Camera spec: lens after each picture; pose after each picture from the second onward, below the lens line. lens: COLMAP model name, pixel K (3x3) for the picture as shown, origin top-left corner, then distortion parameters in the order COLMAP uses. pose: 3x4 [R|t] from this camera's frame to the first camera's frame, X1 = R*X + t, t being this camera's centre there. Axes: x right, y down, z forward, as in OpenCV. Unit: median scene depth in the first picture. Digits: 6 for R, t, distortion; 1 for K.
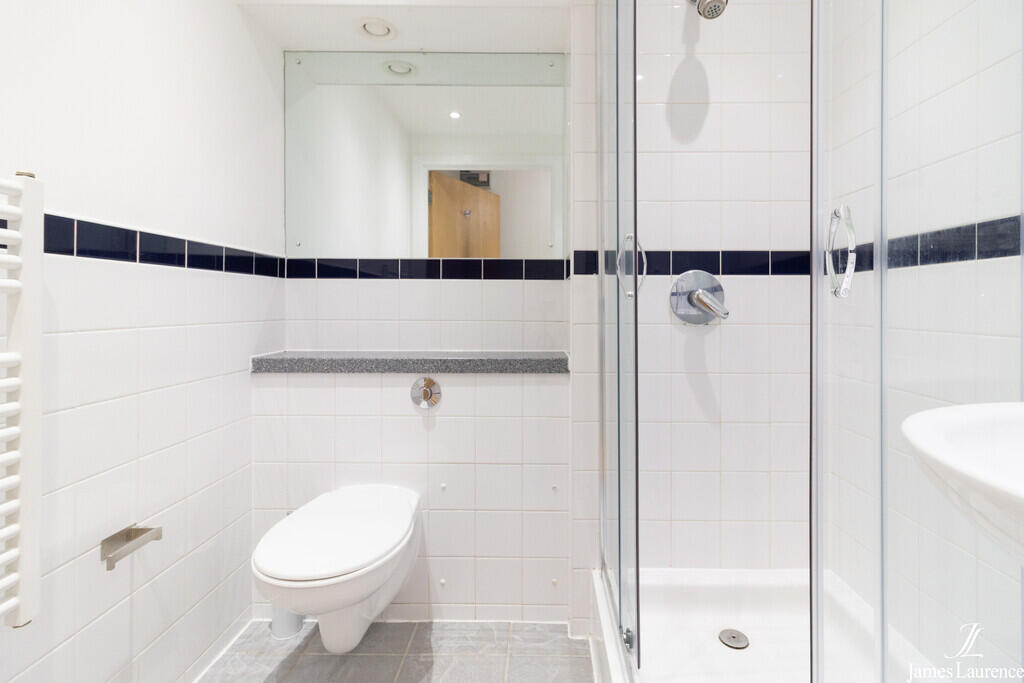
lens RADIAL K [[480.9, 0, 512.6], [0, 480.9, 321.2], [0, 0, 1]] dist [0.003903, -0.000005]
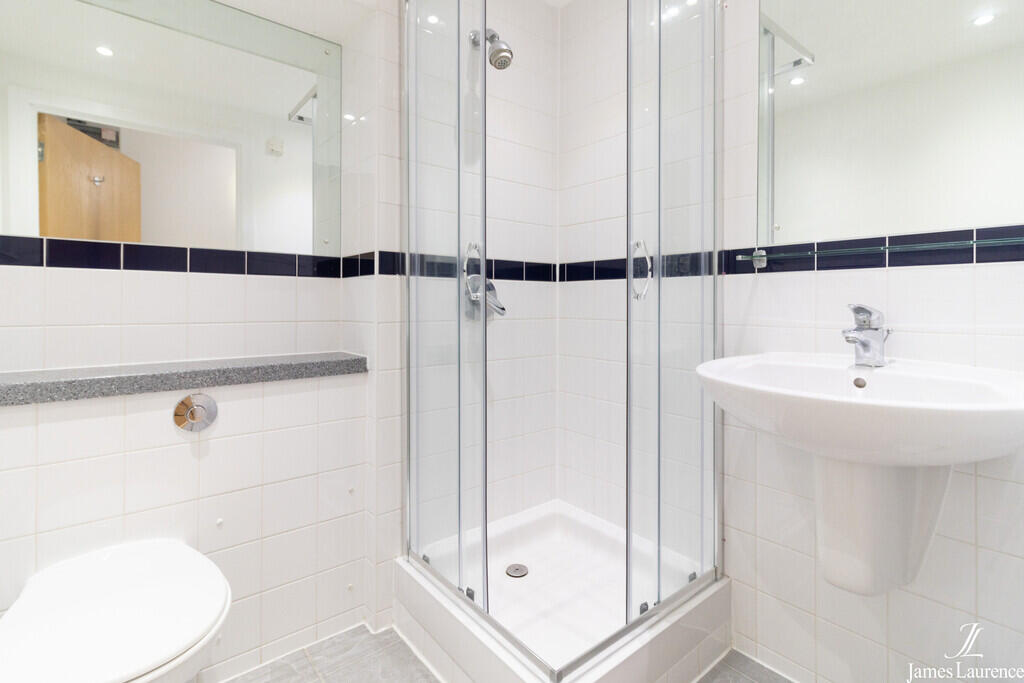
lens RADIAL K [[480.9, 0, 512.6], [0, 480.9, 321.2], [0, 0, 1]] dist [0.003903, -0.000005]
pose [[0.770806, -0.024847, 0.636586, -0.285380], [0.021483, 0.999685, 0.013006, -0.004577], [-0.636708, 0.003651, 0.771096, 0.033736]]
